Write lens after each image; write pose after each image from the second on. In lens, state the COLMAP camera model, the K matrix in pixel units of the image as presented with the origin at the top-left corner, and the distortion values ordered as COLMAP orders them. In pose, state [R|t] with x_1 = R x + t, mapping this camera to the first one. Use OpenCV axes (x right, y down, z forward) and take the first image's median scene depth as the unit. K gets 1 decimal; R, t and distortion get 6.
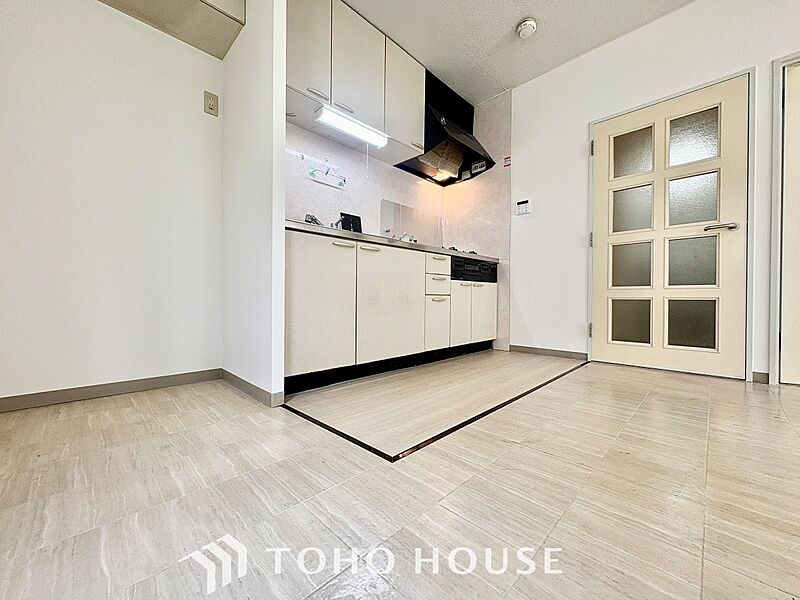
lens RADIAL K [[320.8, 0, 398.1], [0, 320.8, 299.0], [0, 0, 1]] dist [0.000567, -0.000455]
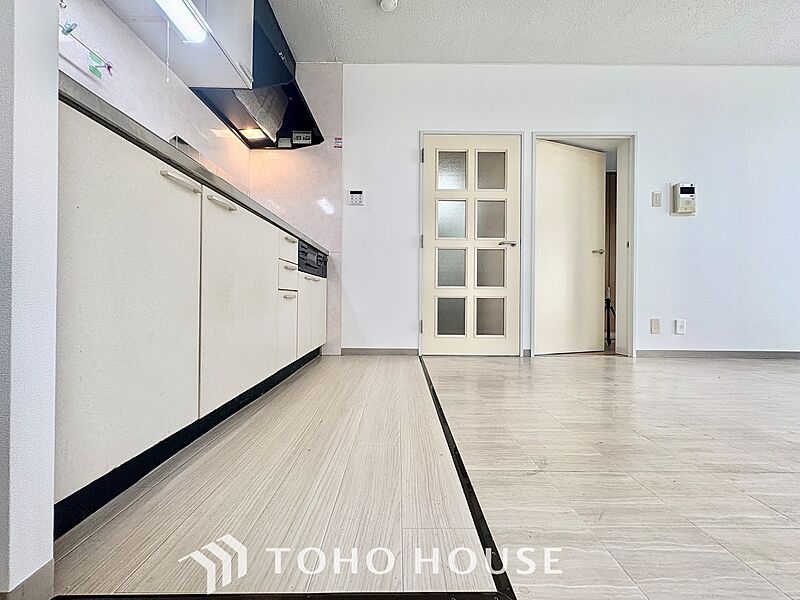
lens RADIAL K [[320.8, 0, 398.9], [0, 320.8, 300.4], [0, 0, 1]] dist [0.000567, -0.000455]
pose [[0.709705, -0.001381, 0.704497, -0.205748], [-0.001745, 0.999992, 0.003717, 0.006588], [-0.704496, -0.003867, 0.709697, 0.306530]]
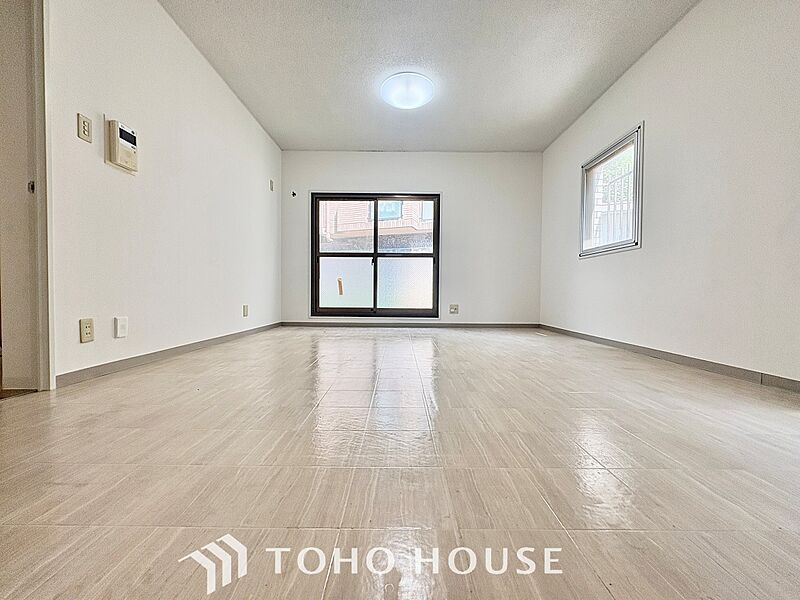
lens RADIAL K [[320.8, 0, 400.2], [0, 320.8, 300.6], [0, 0, 1]] dist [0.000567, -0.000455]
pose [[-0.703304, -0.027039, 0.710375, 0.222792], [-0.012141, 0.999588, 0.026027, 0.006169], [-0.710785, 0.009680, -0.703342, 0.473465]]
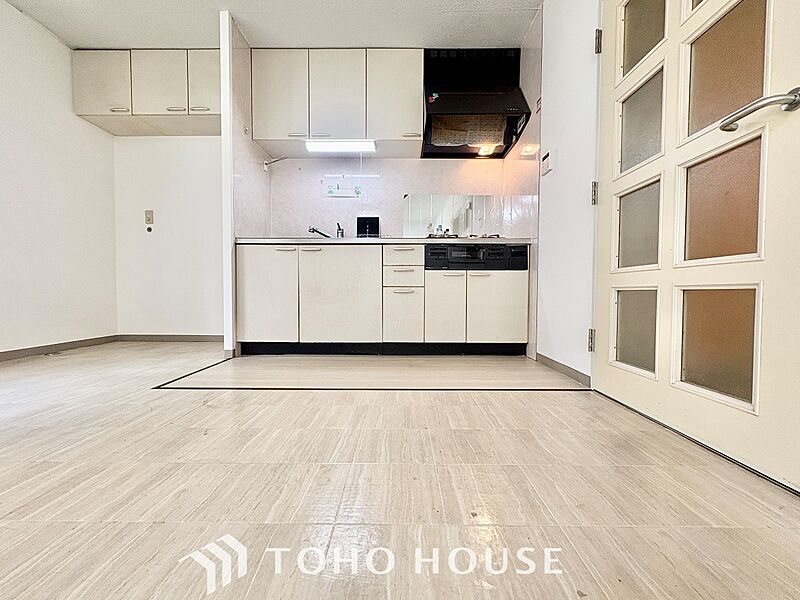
lens RADIAL K [[320.8, 0, 400.0], [0, 320.8, 299.7], [0, 0, 1]] dist [0.000567, -0.000455]
pose [[0.695963, 0.013290, -0.717955, 0.806153], [-0.002532, 0.999868, 0.016054, 0.010403], [0.718073, -0.009355, 0.695905, 0.309377]]
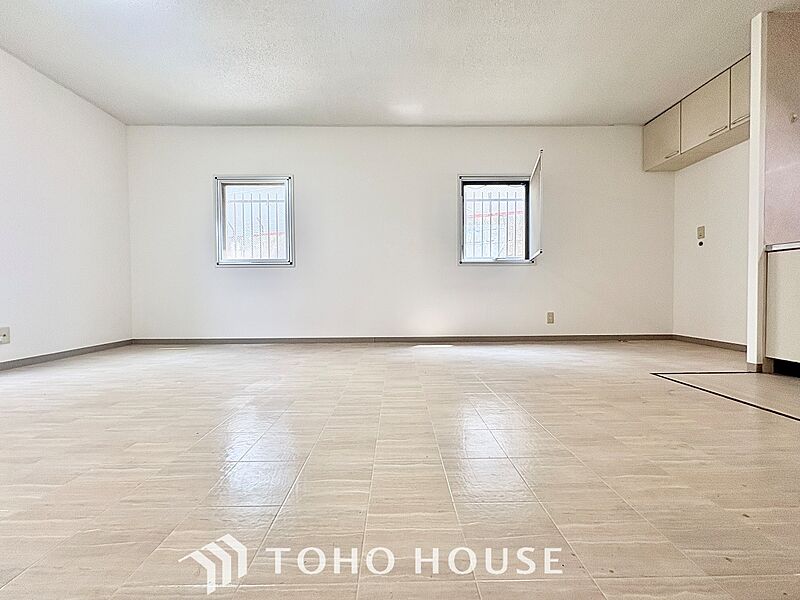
lens RADIAL K [[320.8, 0, 399.5], [0, 320.8, 301.1], [0, 0, 1]] dist [0.000567, -0.000455]
pose [[-0.704194, 0.017229, -0.709799, 1.133419], [0.002688, 0.999763, 0.021600, -0.024250], [0.710003, 0.013303, -0.704073, 0.529890]]
